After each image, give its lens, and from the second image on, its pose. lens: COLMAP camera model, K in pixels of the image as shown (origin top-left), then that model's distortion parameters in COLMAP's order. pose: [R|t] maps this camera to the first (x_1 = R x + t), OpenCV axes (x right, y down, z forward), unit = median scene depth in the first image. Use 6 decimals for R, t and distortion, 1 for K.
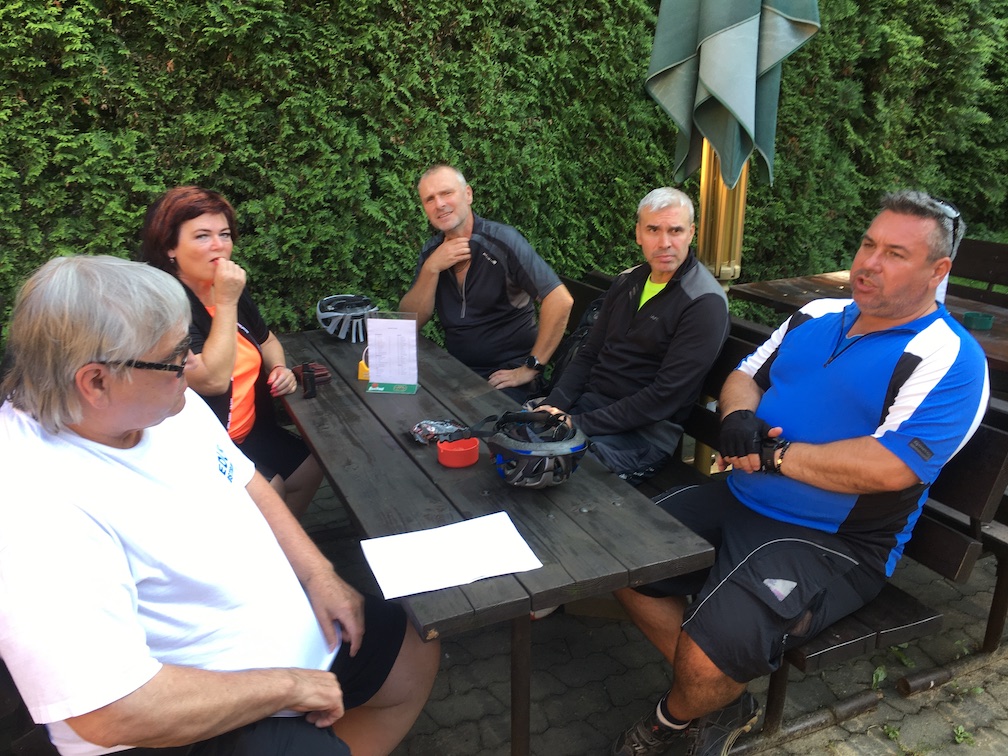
lens RADIAL K [[847.5, 0, 499.2], [0, 847.5, 380.7], [0, 0, 1]] dist [0.089739, -0.126817]
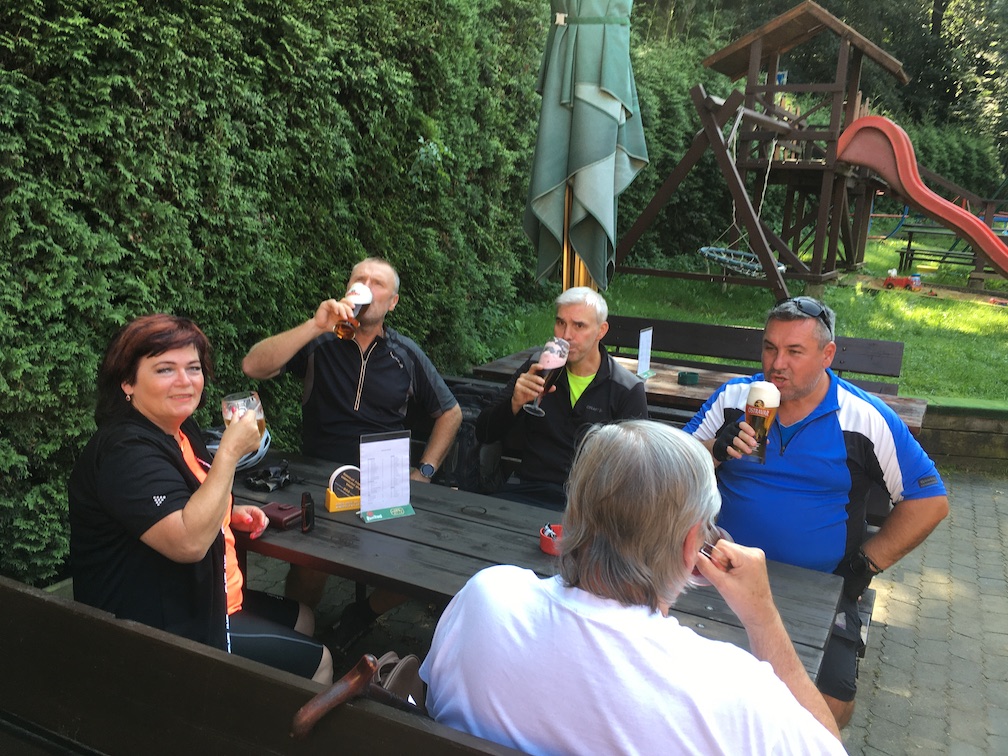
lens RADIAL K [[847.5, 0, 507.8], [0, 847.5, 389.6], [0, 0, 1]] dist [0.089739, -0.126817]
pose [[0.779722, -0.113216, 0.615805, -0.388063], [0.155237, 0.987764, -0.014957, -0.060597], [-0.606576, 0.107258, 0.787757, 0.107909]]
